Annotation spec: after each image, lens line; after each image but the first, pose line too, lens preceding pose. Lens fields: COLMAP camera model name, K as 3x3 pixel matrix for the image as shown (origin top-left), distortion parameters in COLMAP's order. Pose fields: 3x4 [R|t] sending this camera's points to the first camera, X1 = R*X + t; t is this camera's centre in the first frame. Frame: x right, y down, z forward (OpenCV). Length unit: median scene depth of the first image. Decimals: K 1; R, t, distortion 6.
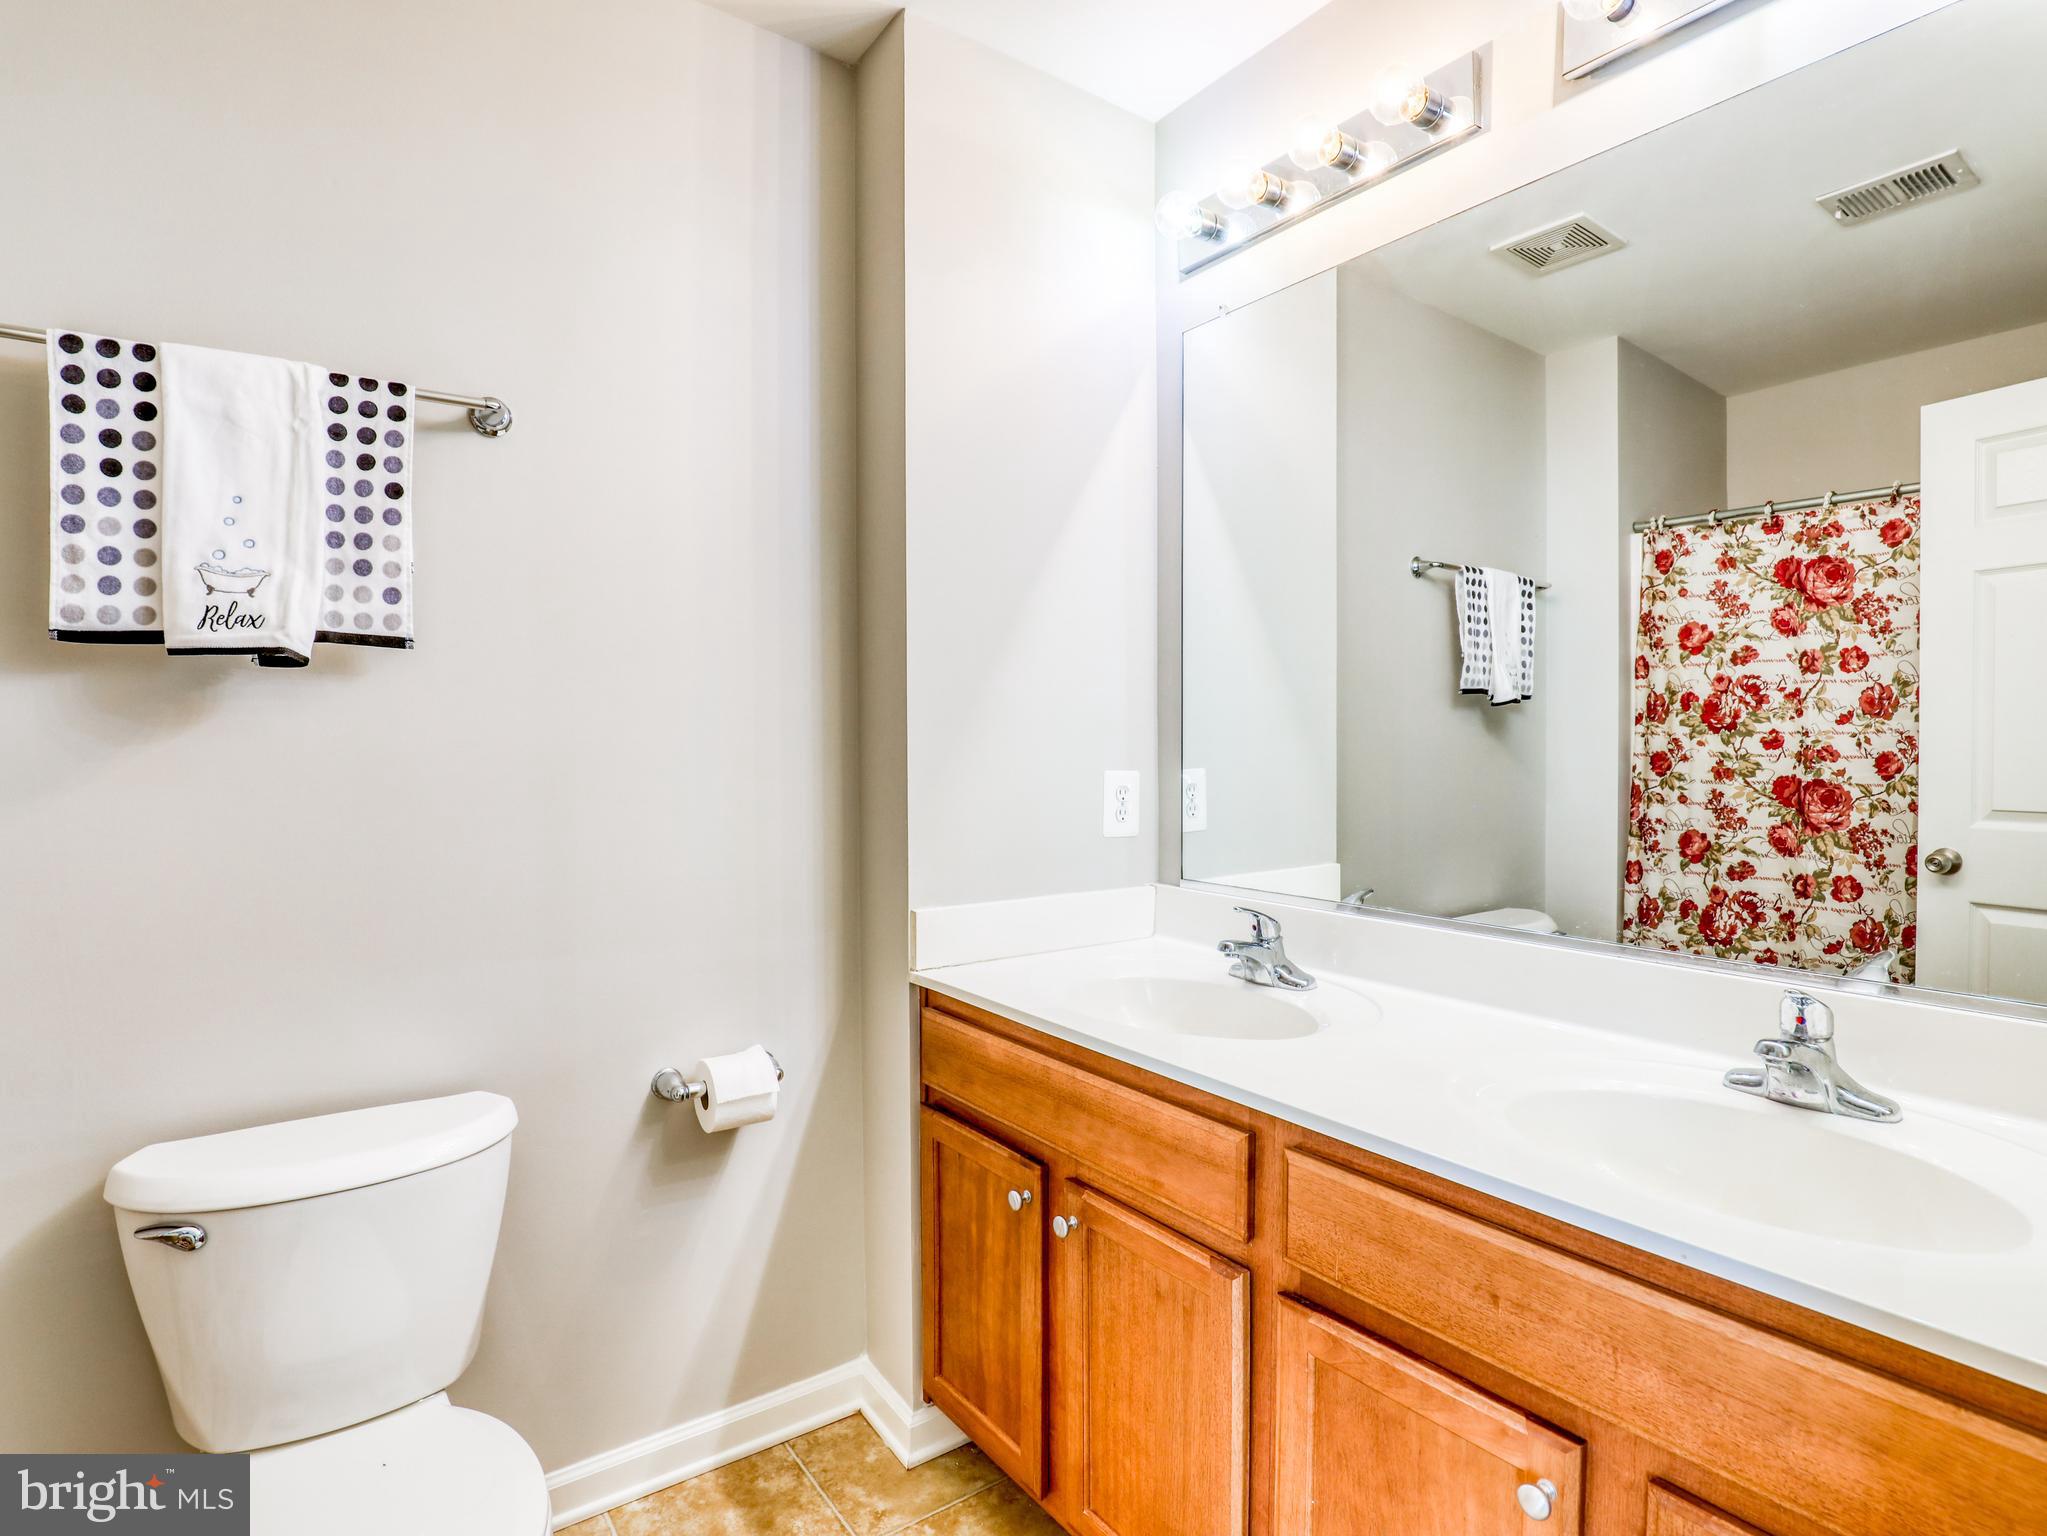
lens RADIAL K [[1066.3, 0, 1030.3], [0, 1066.3, 767.6], [0, 0, 1]] dist [-0.034939, 0.006507]
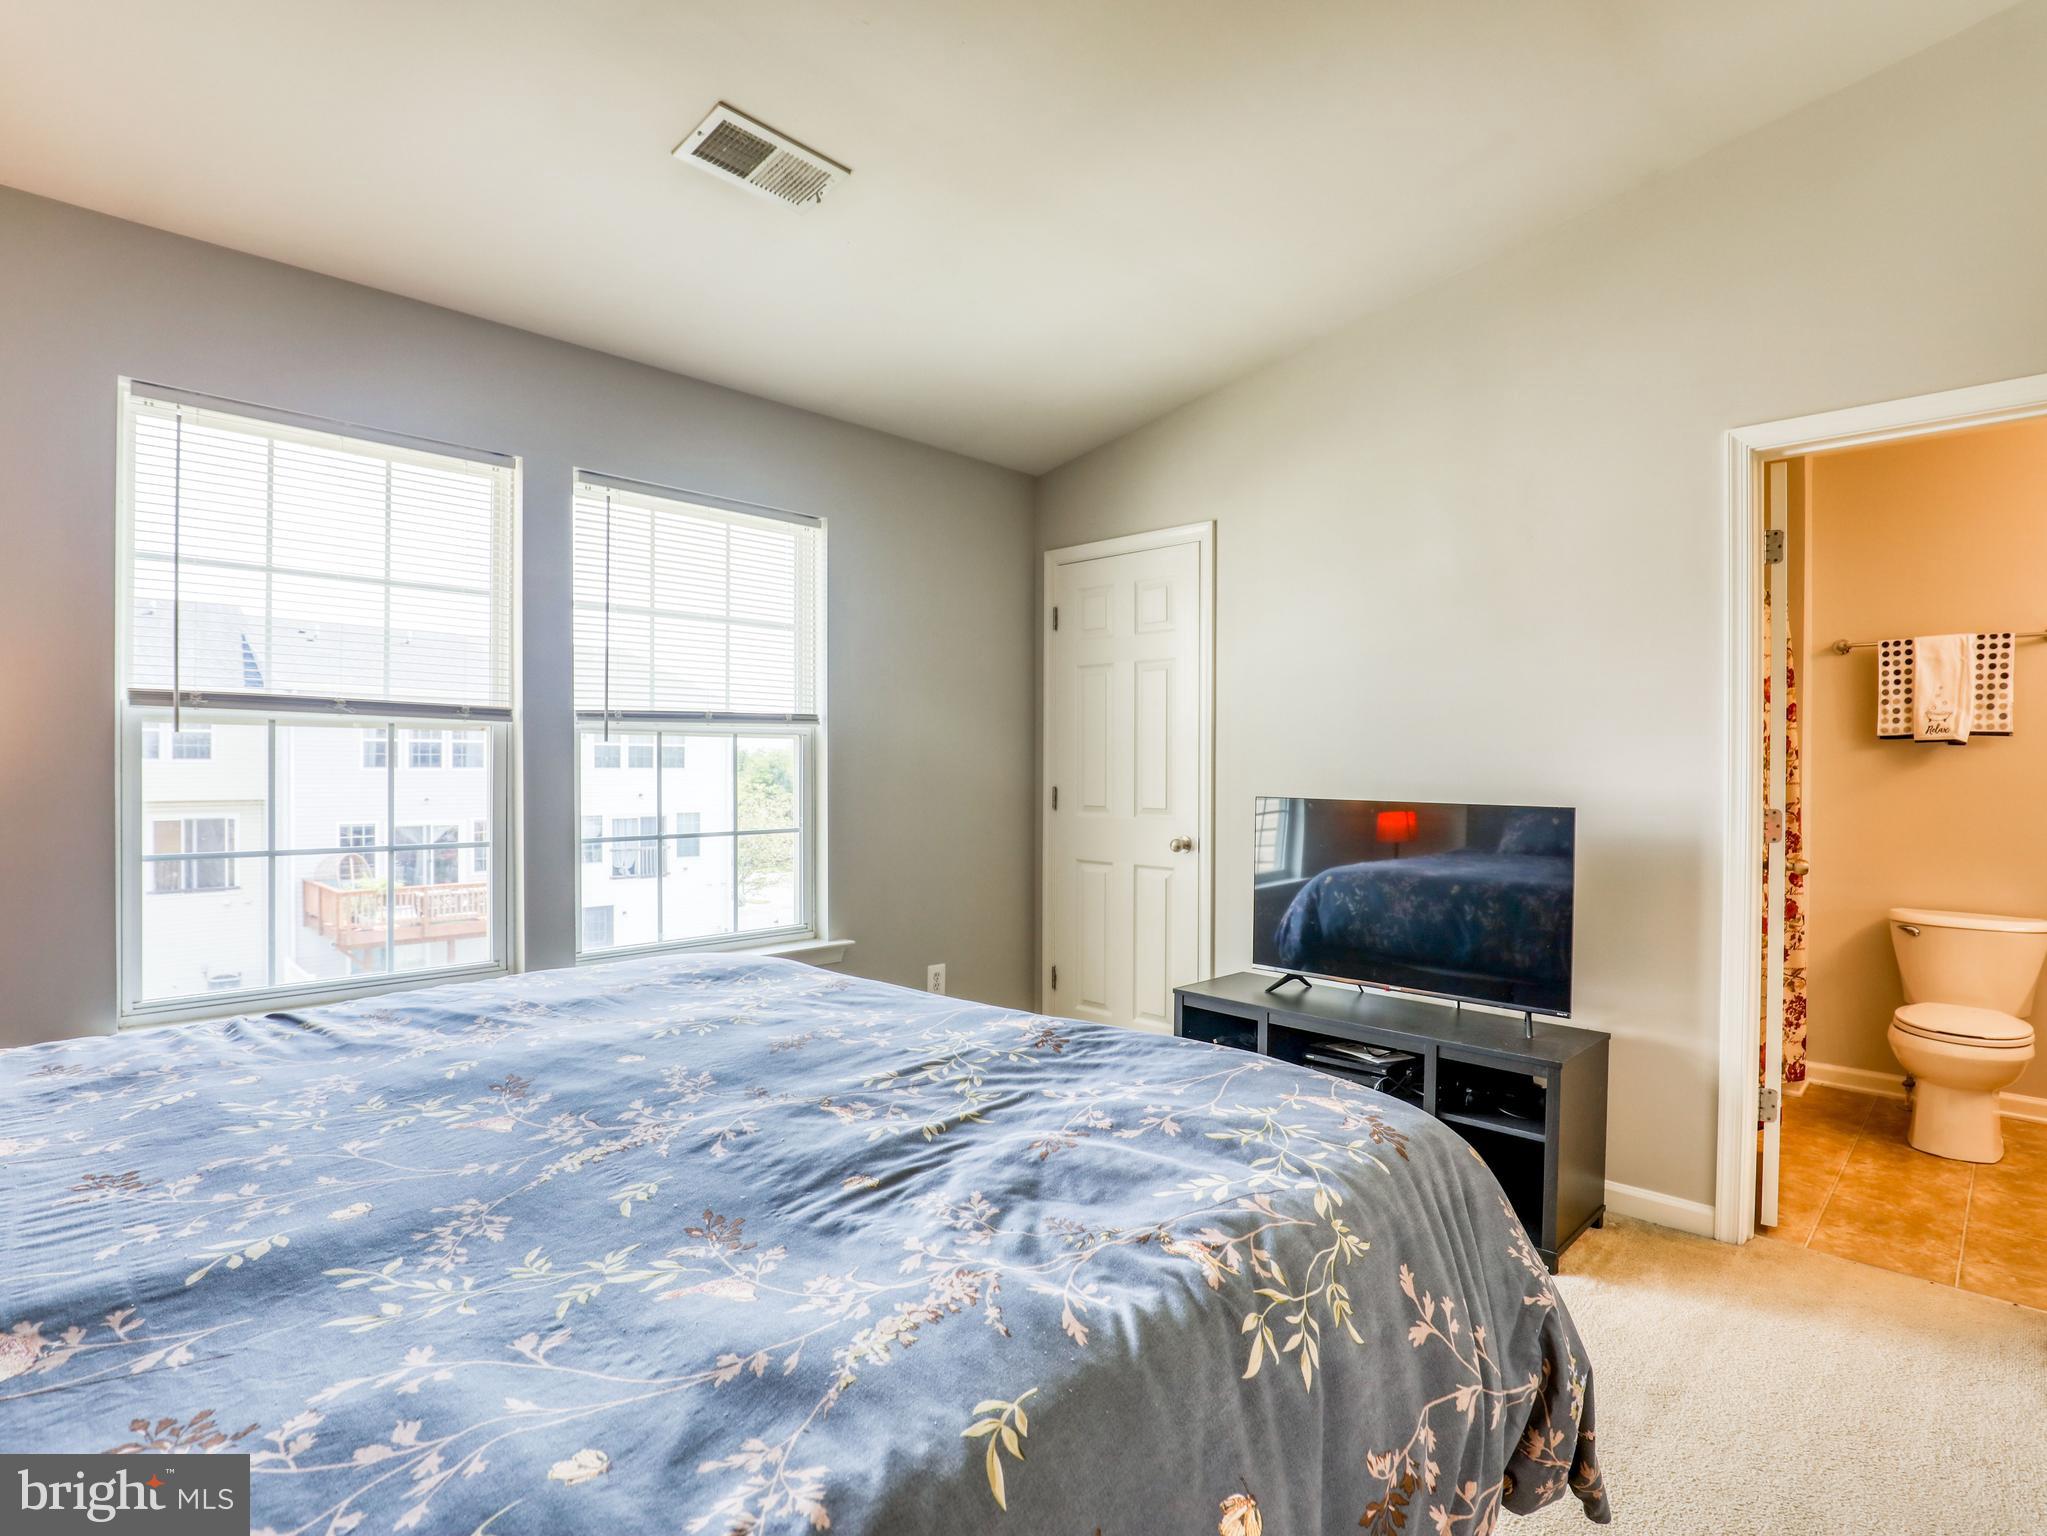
lens RADIAL K [[1066.3, 0, 1026.9], [0, 1066.3, 772.4], [0, 0, 1]] dist [-0.034939, 0.006507]
pose [[0.167697, 0.005330, -0.985824, 1.645662], [-0.033626, 0.999434, -0.000316, 0.060968], [0.985265, 0.033202, 0.167782, -1.948995]]
